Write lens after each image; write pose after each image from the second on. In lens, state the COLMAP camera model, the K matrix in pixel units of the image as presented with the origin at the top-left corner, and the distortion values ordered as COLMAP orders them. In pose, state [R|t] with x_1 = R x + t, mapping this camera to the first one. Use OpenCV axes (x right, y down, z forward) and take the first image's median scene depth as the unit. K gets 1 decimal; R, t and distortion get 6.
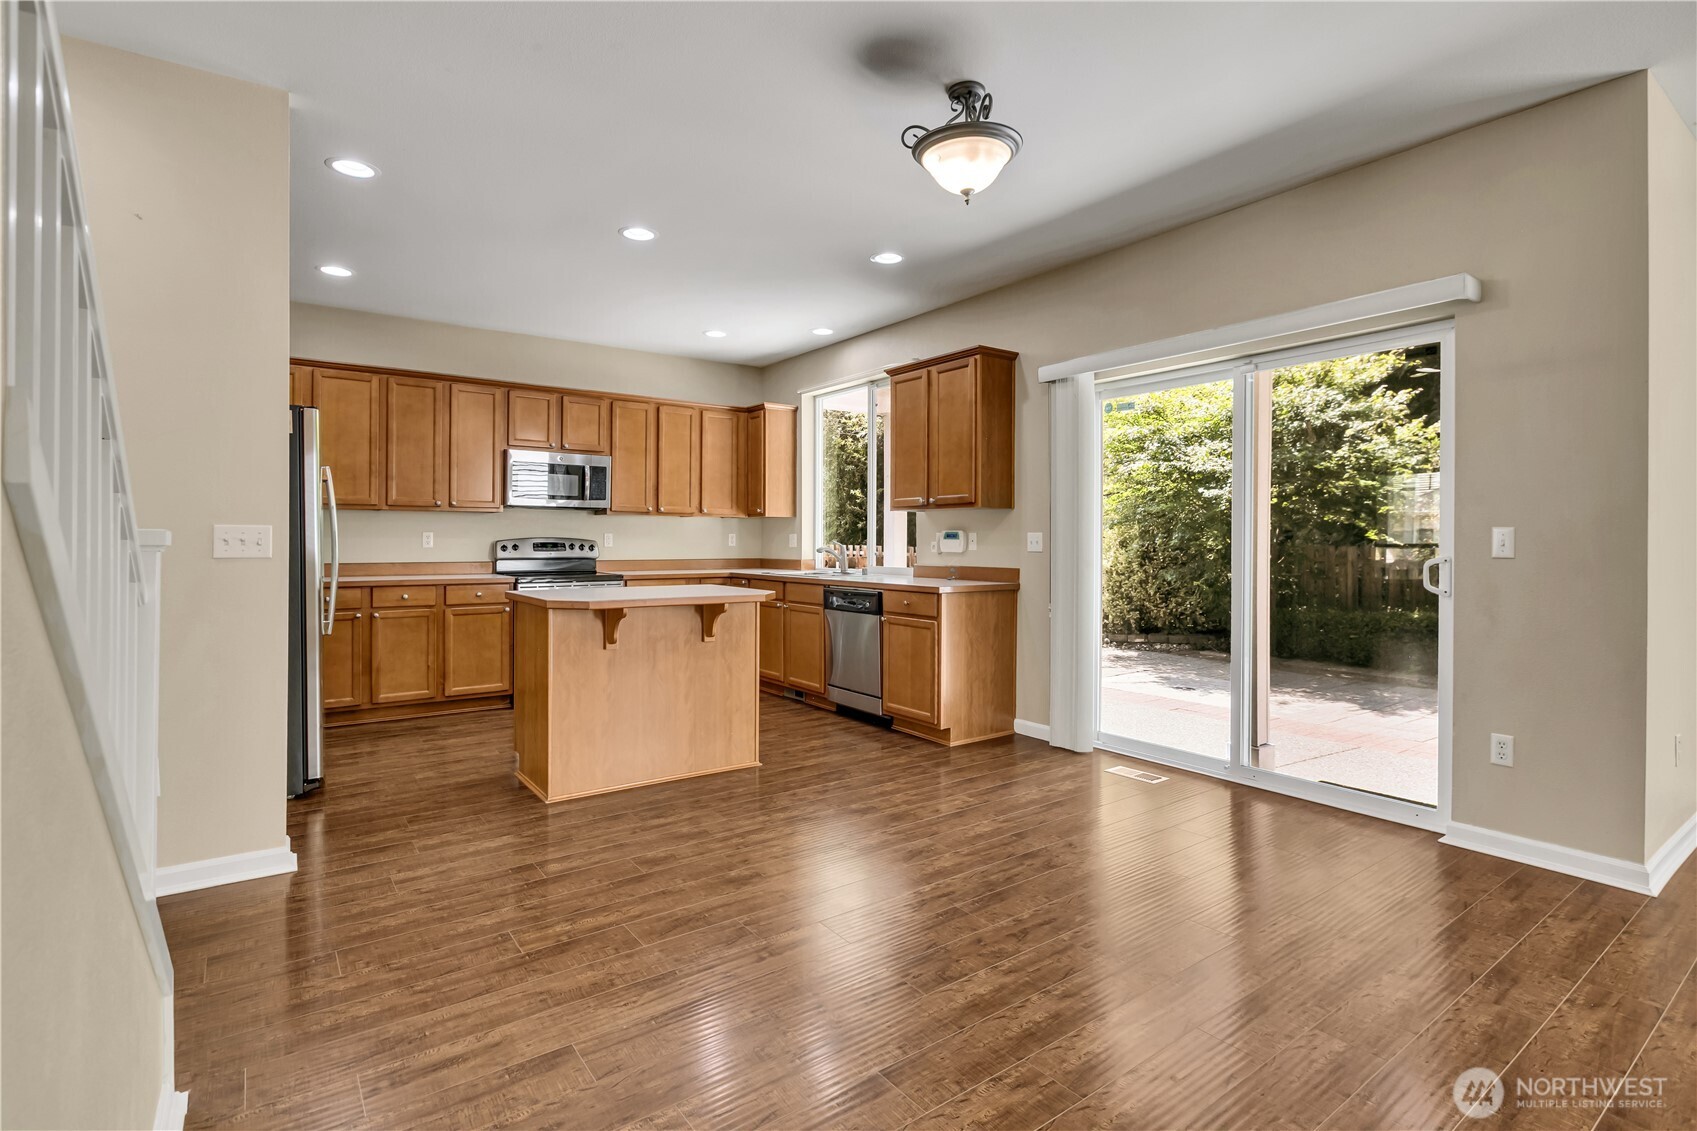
lens RADIAL K [[818.7, 0, 853.4], [0, 818.7, 543.9], [0, 0, 1]] dist [-0.001848, 0.000002]
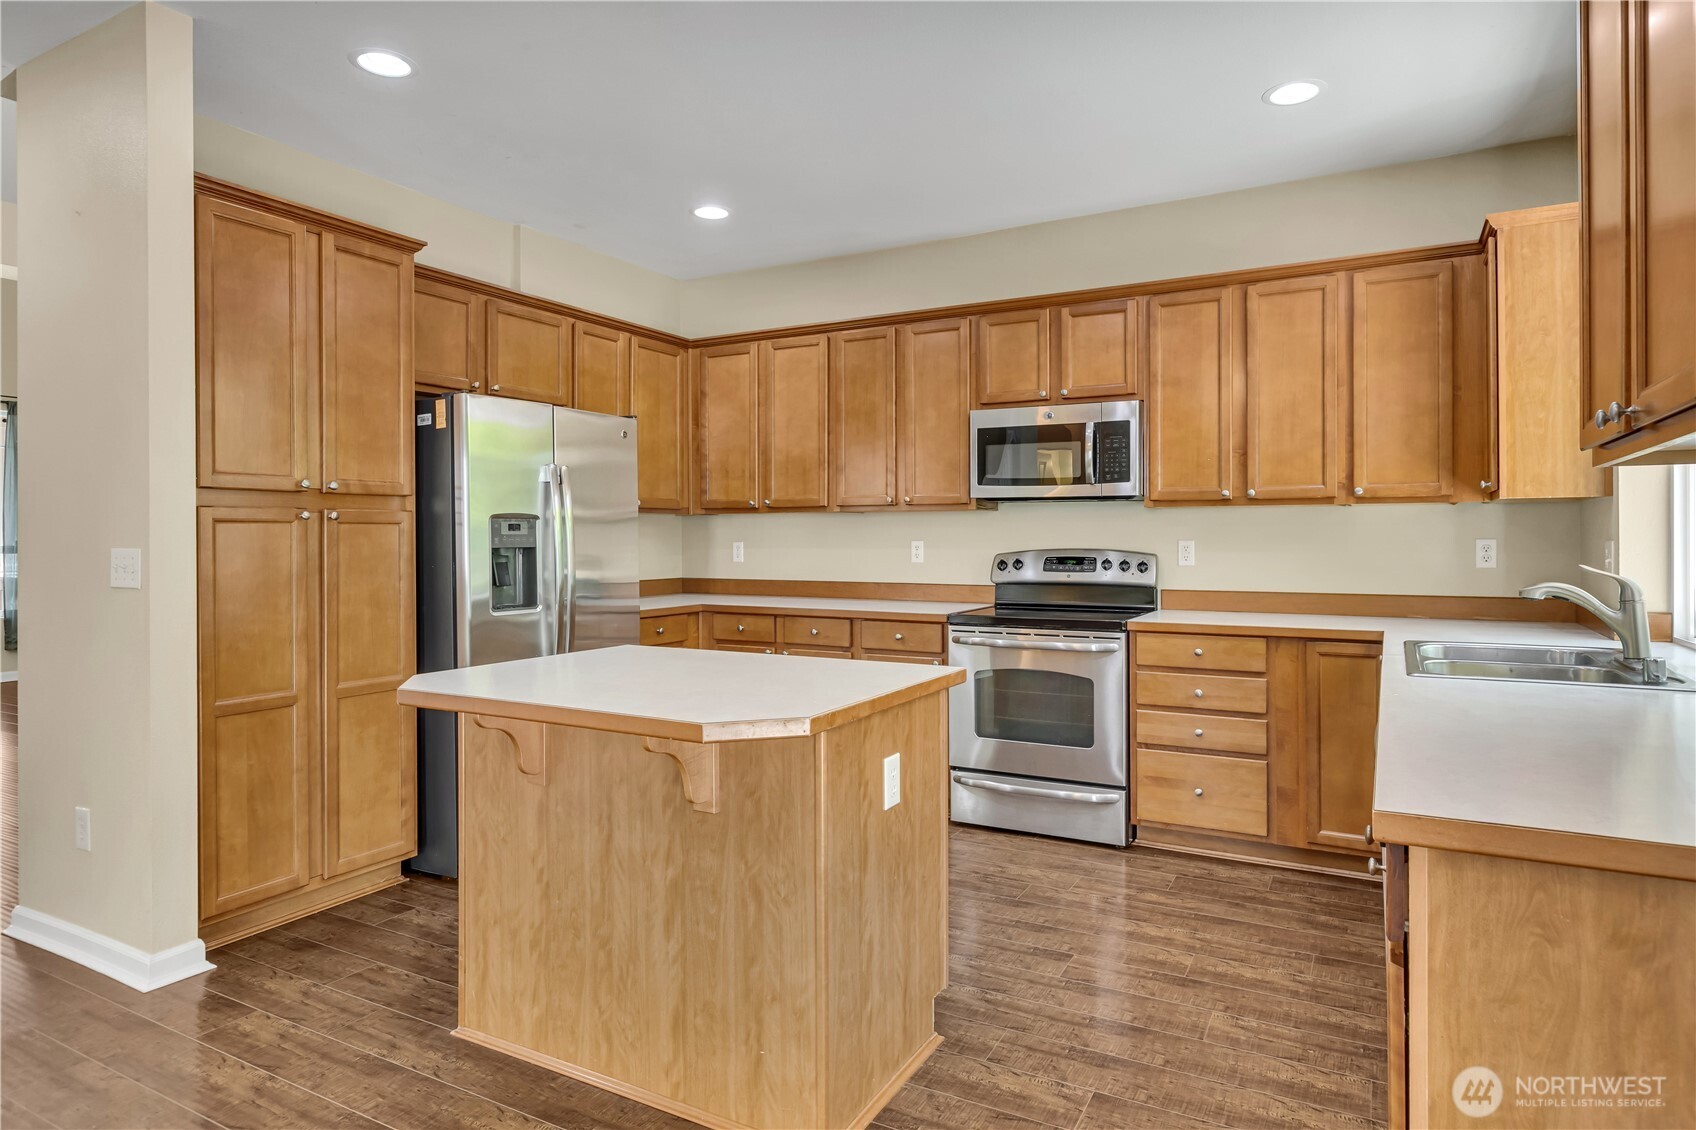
lens RADIAL K [[967.0, 0, 861.4], [0, 967.0, 534.0], [0, 0, 1]] dist [0.005068, 0.000489]
pose [[0.427570, -0.005635, -0.903964, 0.232188], [-0.000348, 0.999979, -0.006398, -0.015959], [0.903982, 0.003051, 0.427560, 0.635926]]
